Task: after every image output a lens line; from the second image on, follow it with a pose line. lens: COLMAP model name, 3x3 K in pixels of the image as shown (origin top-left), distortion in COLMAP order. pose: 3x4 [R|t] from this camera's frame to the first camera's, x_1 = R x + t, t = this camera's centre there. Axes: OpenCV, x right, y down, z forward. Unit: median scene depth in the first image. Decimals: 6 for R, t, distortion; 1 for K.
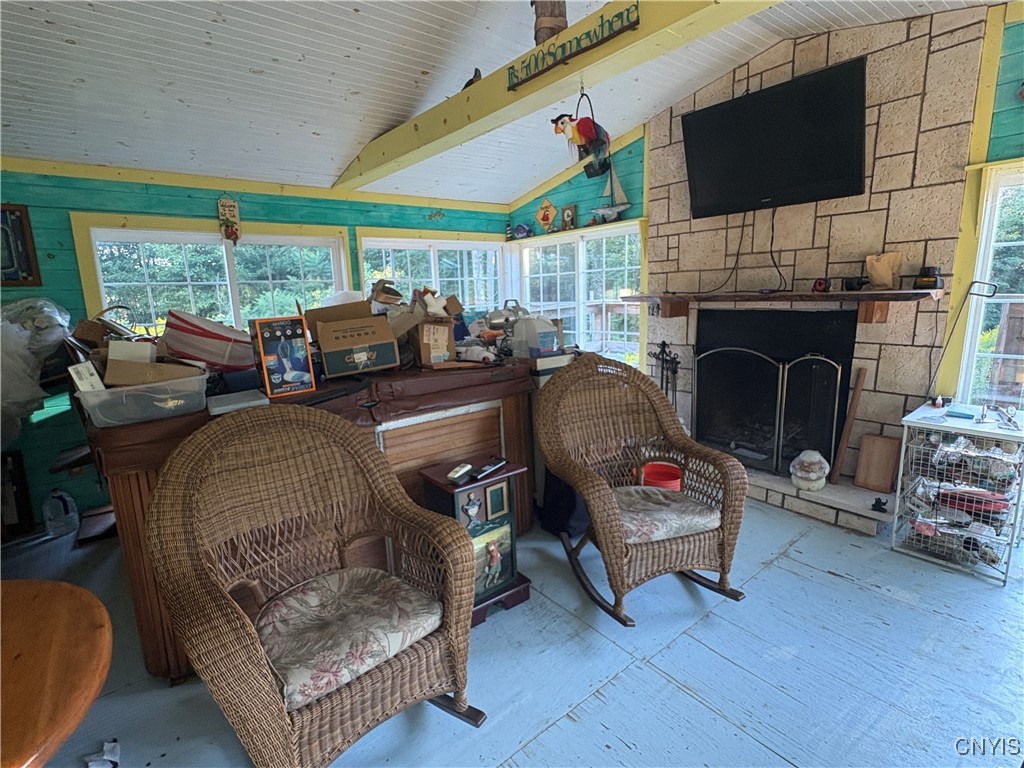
lens RADIAL K [[497.9, 0, 512.0], [0, 497.9, 384.0], [0, 0, 1]] dist [0.000575, 0.000137]
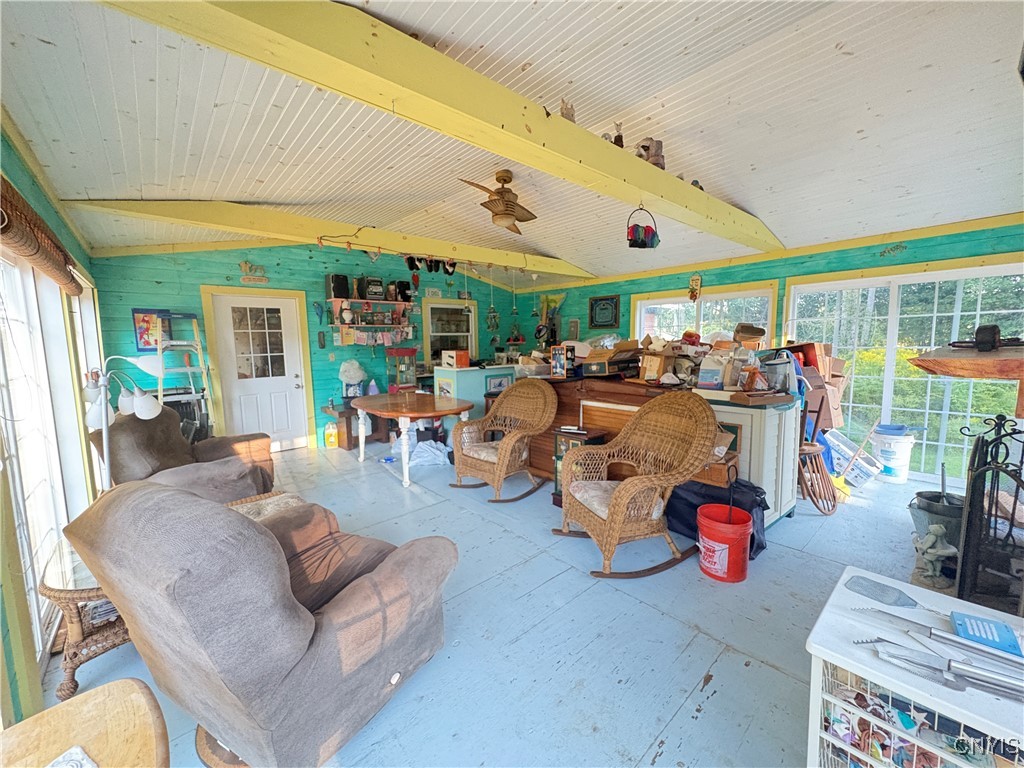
lens RADIAL K [[407.4, 0, 509.8], [0, 407.4, 384.0], [0, 0, 1]] dist [-0.000218, -0.000448]
pose [[0.049504, 0.138925, -0.989065, 0.915393], [-0.166840, 0.977515, 0.128952, -0.102143], [0.984740, 0.158632, 0.071569, 0.397901]]
